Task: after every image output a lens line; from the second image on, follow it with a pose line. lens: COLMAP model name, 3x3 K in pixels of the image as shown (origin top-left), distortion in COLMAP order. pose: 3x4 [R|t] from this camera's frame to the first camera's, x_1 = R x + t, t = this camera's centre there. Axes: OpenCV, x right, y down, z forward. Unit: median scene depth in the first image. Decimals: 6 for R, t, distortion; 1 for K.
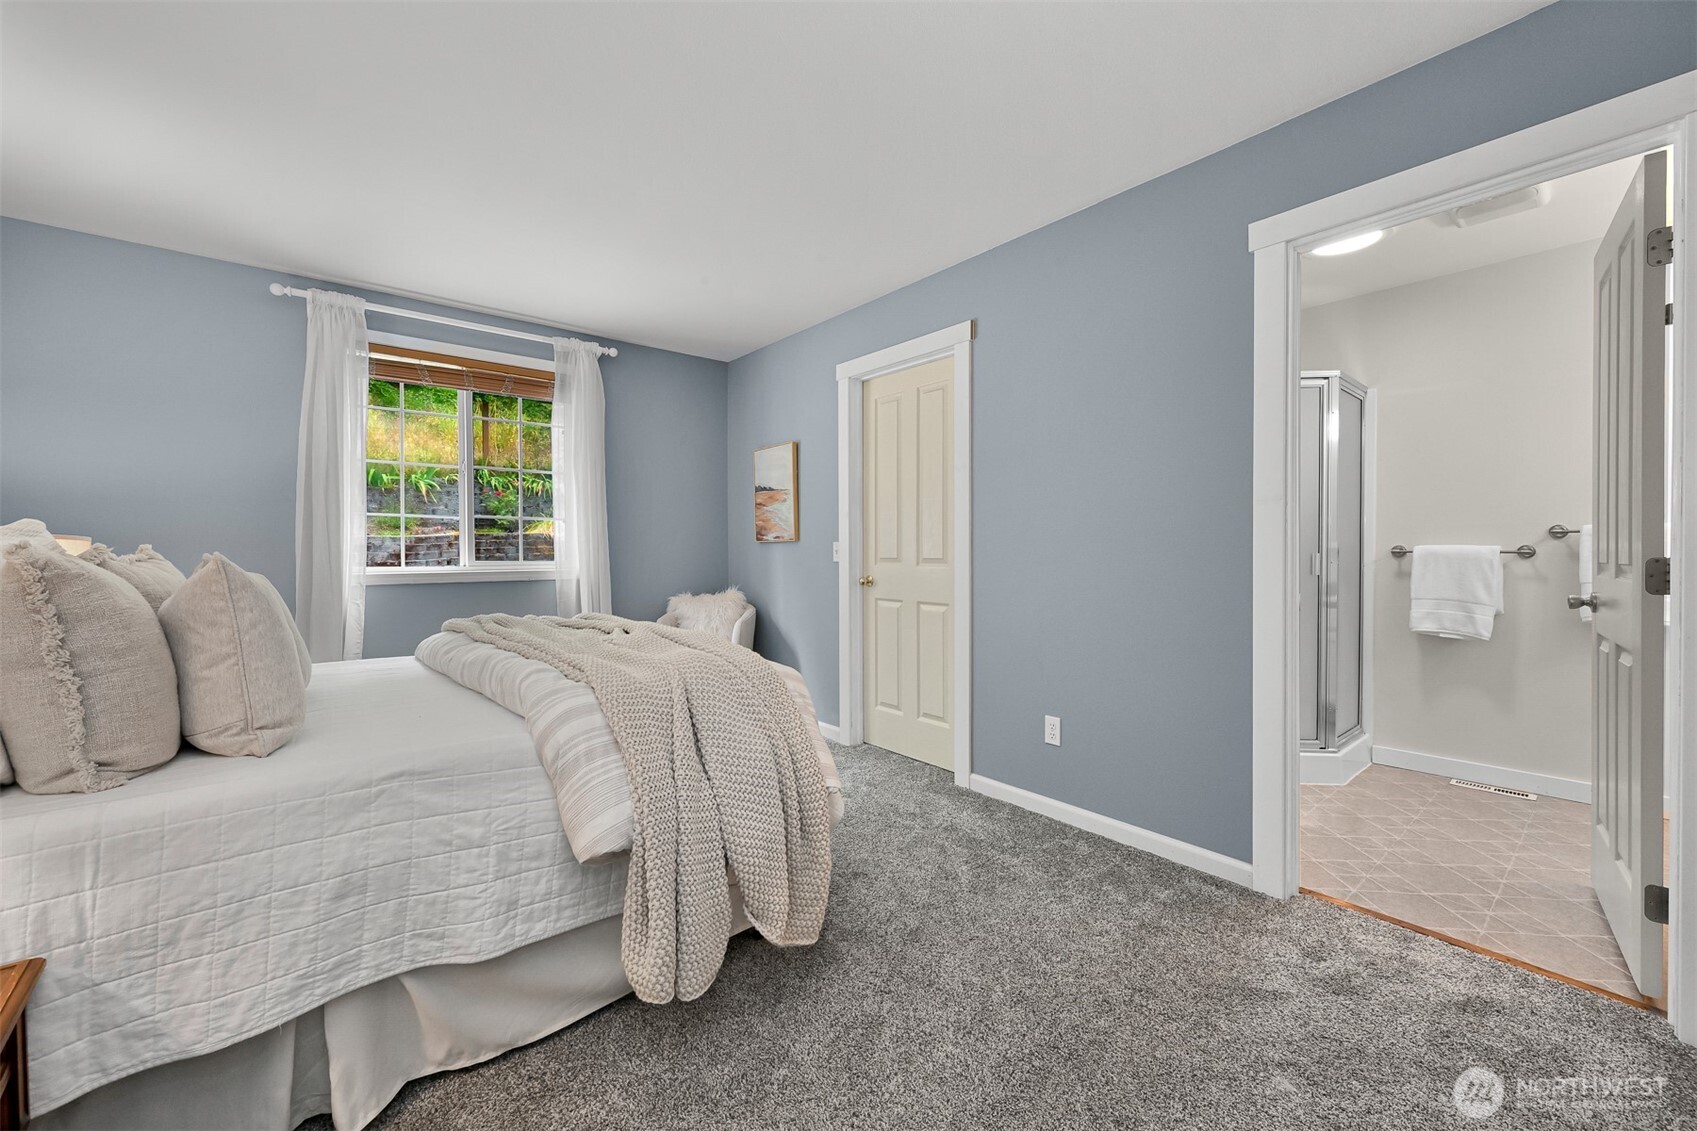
lens RADIAL K [[664.9, 0, 848.0], [0, 664.9, 560.1], [0, 0, 1]] dist [-0.000627, 0.000071]
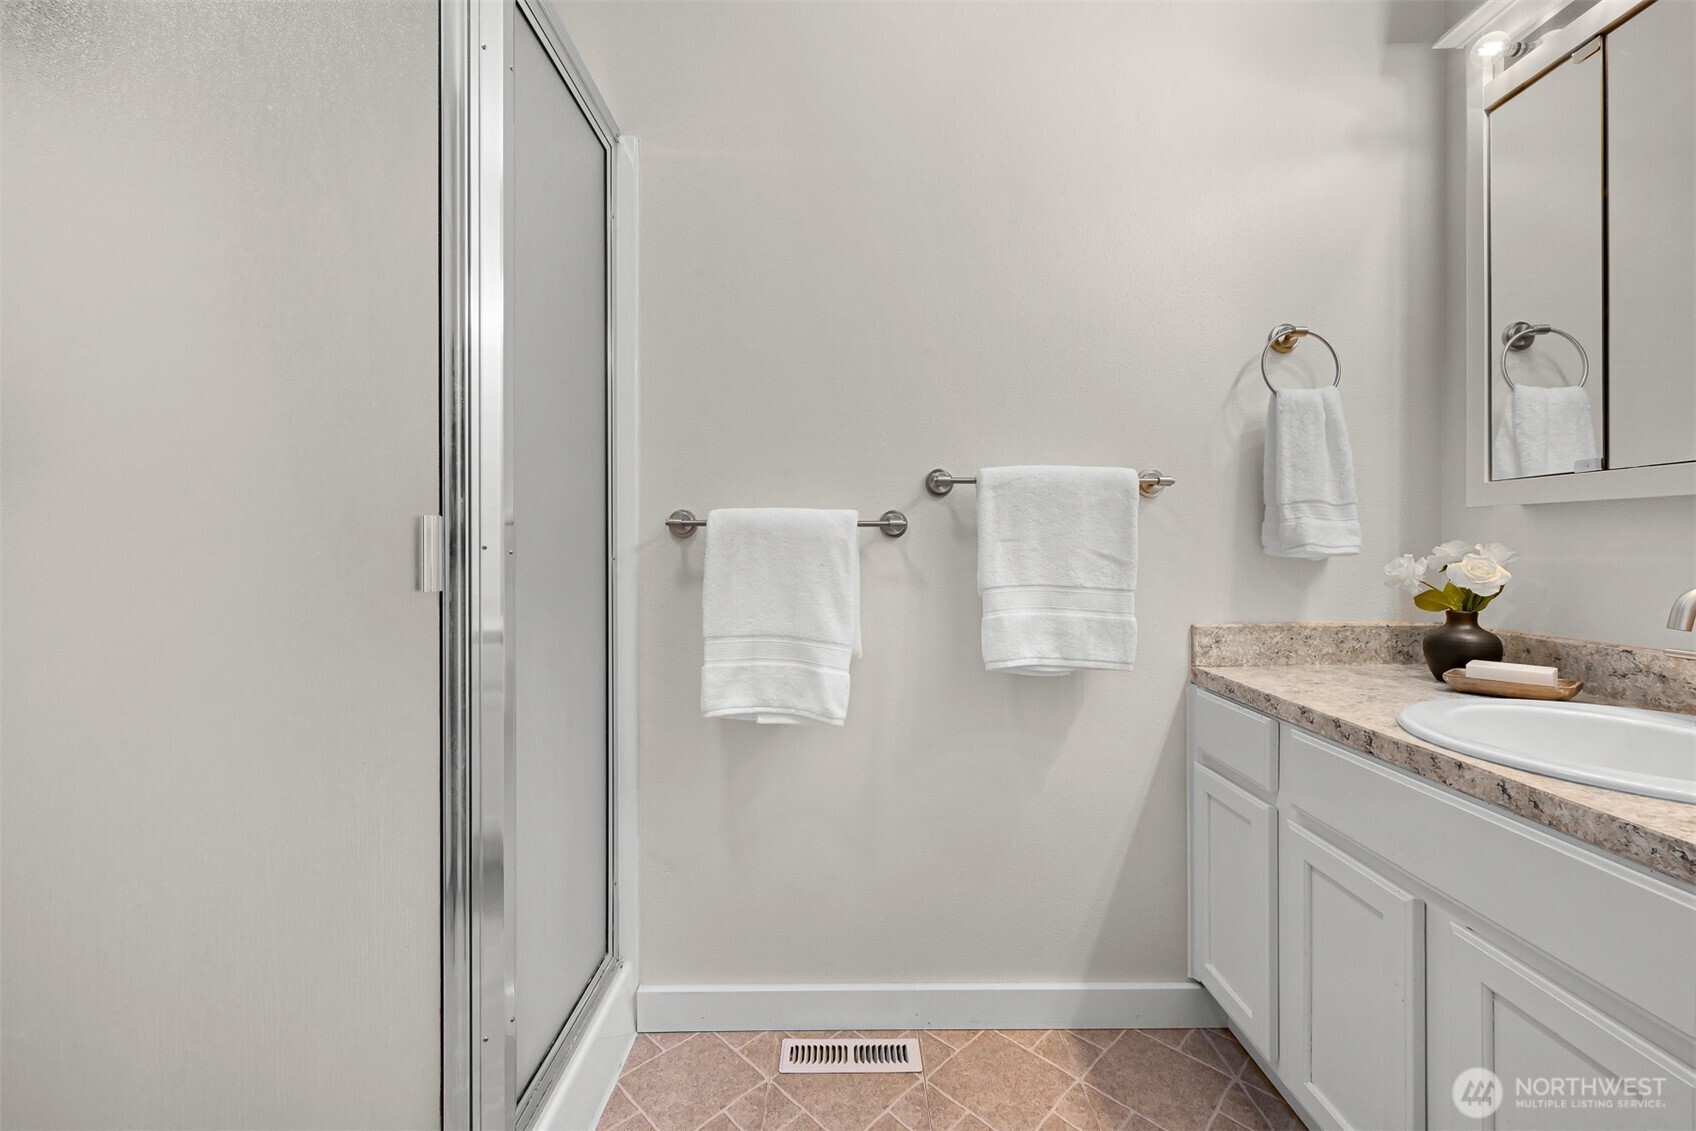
lens RADIAL K [[664.6, 0, 848.2], [0, 664.6, 552.0], [0, 0, 1]] dist [-0.000627, 0.000071]
pose [[0.637234, -0.006916, 0.770639, 0.583174], [0.011533, 0.999933, -0.000563, 0.006688], [-0.770584, 0.009247, 0.637271, 0.663992]]
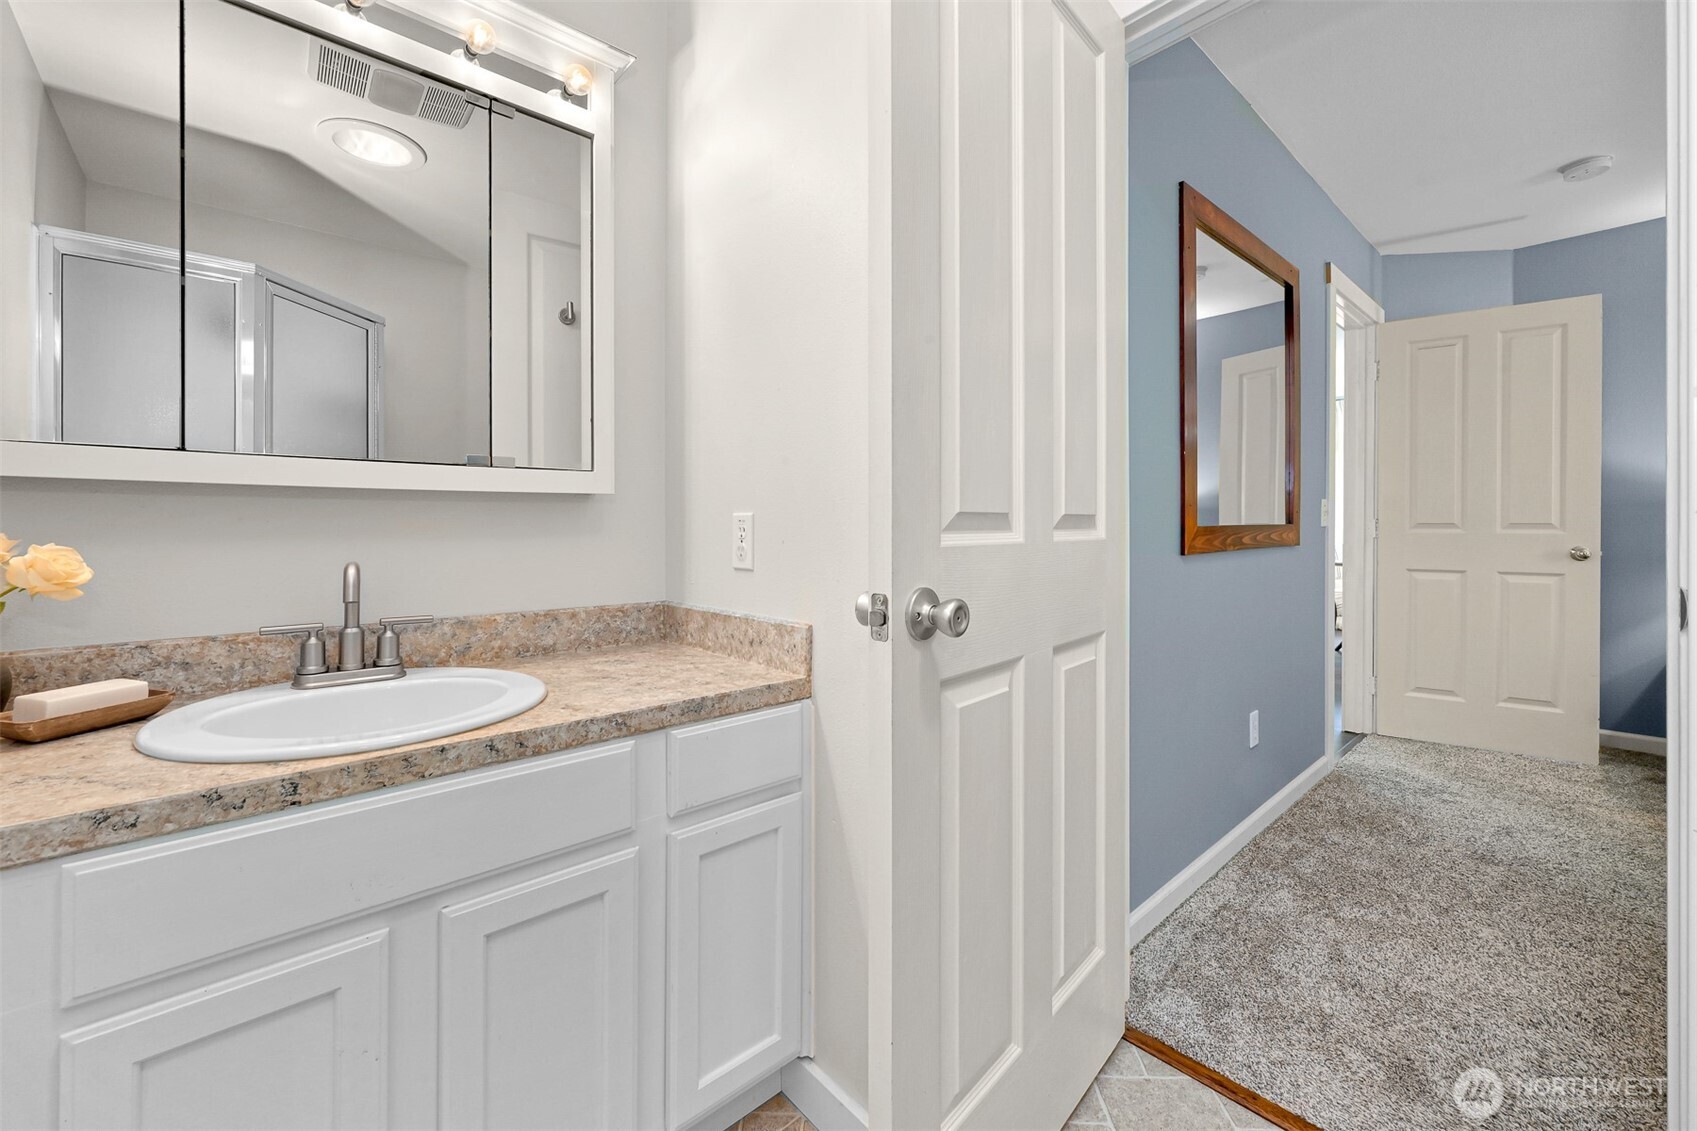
lens RADIAL K [[664.9, 0, 853.2], [0, 664.9, 526.0], [0, 0, 1]] dist [-0.000627, 0.000071]
pose [[-0.999490, 0.004912, -0.031559, 1.056463], [0.004642, 0.999952, 0.008611, -0.001437], [0.031600, 0.008460, -0.999465, 1.255233]]
